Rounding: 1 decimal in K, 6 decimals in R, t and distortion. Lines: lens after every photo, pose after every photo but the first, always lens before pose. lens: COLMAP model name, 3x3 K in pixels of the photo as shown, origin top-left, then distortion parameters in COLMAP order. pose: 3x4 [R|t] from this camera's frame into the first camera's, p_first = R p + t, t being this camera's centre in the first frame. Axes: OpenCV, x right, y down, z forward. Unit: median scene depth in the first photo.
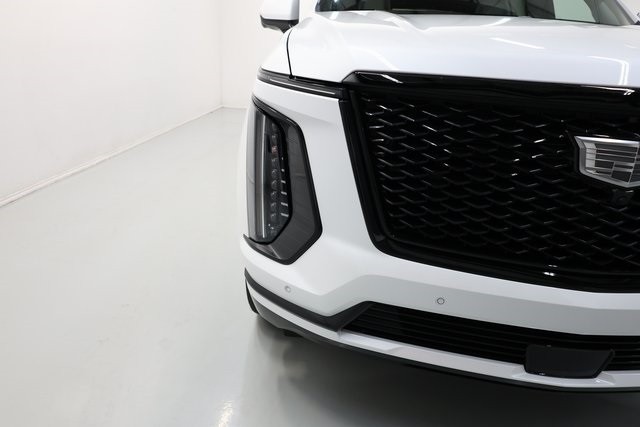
lens RADIAL K [[439.5, 0, 322.8], [0, 439.5, 212.1], [0, 0, 1]] dist [0.001513, 0.003794]
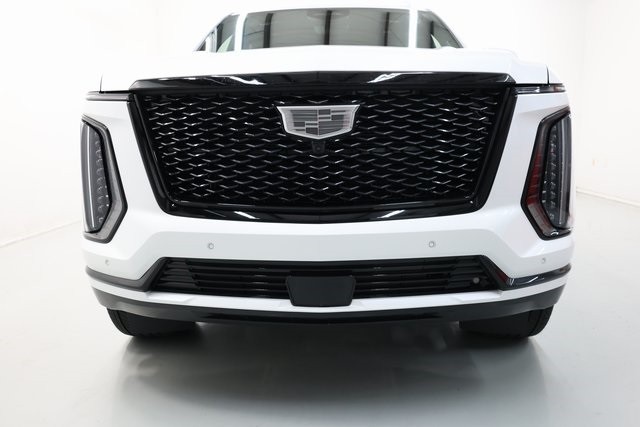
lens RADIAL K [[557.0, 0, 321.8], [0, 557.0, 212.3], [0, 0, 1]] dist [0.002065, 0.000140]
pose [[0.997169, -0.075198, 0.000188, 0.559471], [0.073504, 0.974173, -0.213506, 0.446153], [0.015873, 0.212915, 0.976942, -0.547295]]
